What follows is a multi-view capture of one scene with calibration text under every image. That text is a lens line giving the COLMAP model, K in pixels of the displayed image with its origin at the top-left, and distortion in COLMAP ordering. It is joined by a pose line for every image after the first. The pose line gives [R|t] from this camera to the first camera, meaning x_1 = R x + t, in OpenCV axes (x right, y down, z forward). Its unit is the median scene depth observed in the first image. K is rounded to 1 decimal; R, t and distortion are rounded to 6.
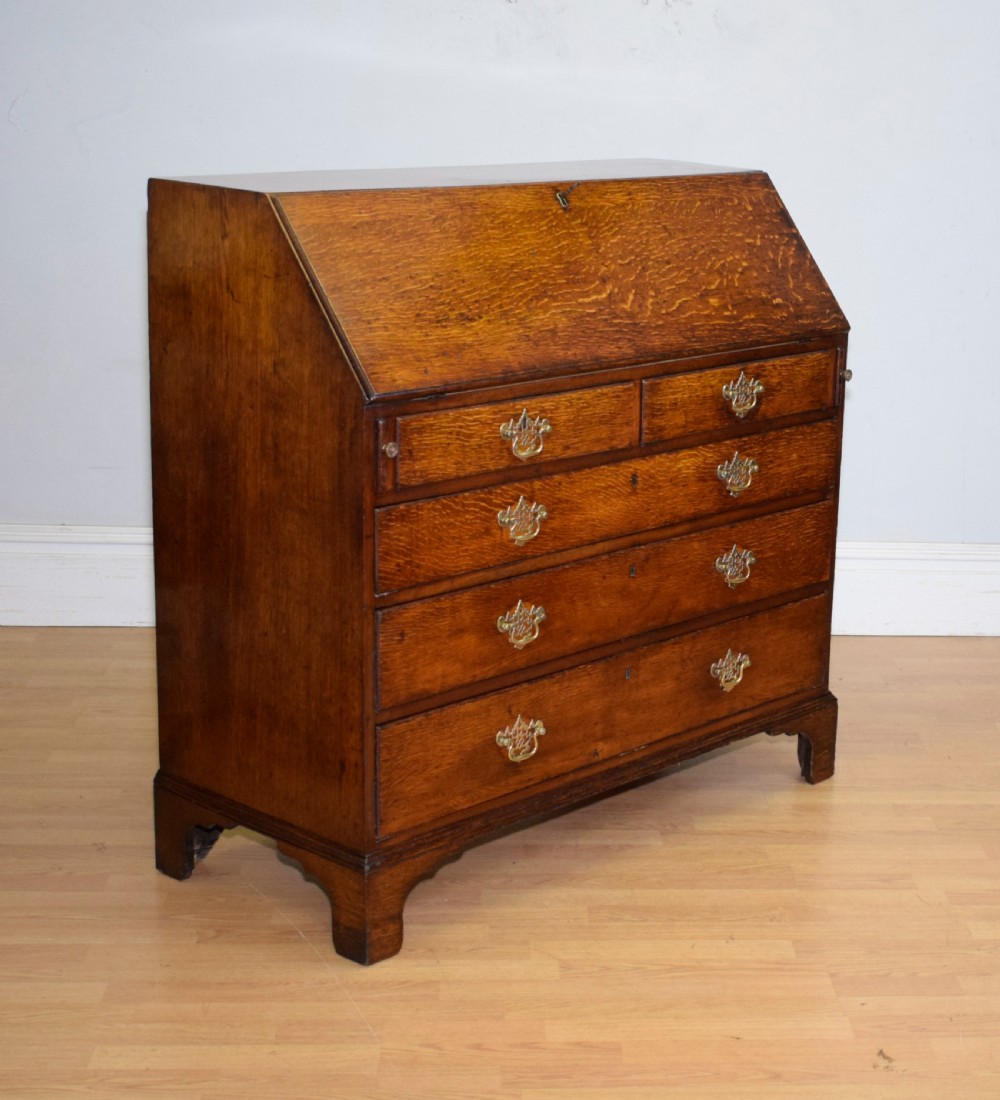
lens RADIAL K [[2139.8, 0, 676.6], [0, 2139.8, 561.1], [0, 0, 1]] dist [-0.005680, -0.028630]
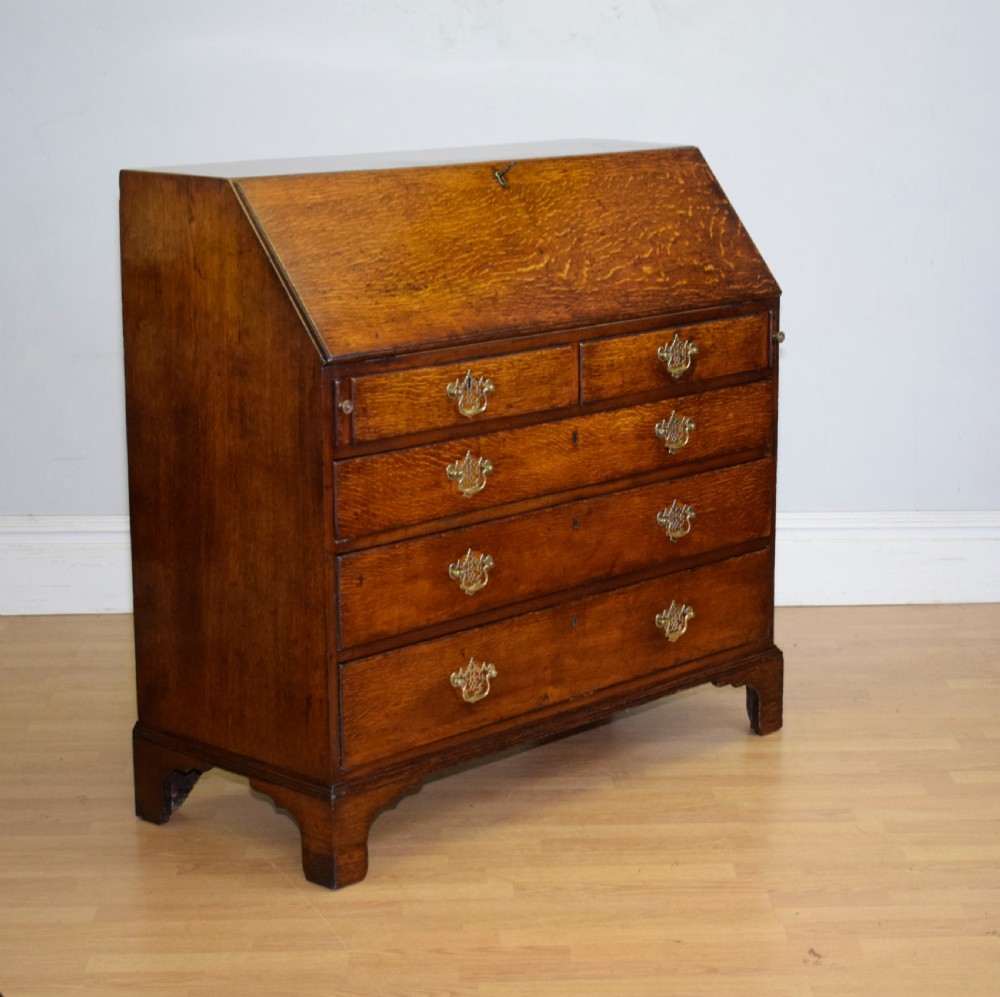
lens RADIAL K [[2423.4, 0, 550.0], [0, 2423.4, 496.6], [0, 0, 1]] dist [0.019401, -0.152985]
pose [[0.998350, -0.028165, -0.050036, 0.028126], [0.025859, 0.998600, -0.046151, 0.048344], [0.051266, 0.044781, 0.997681, -0.208058]]
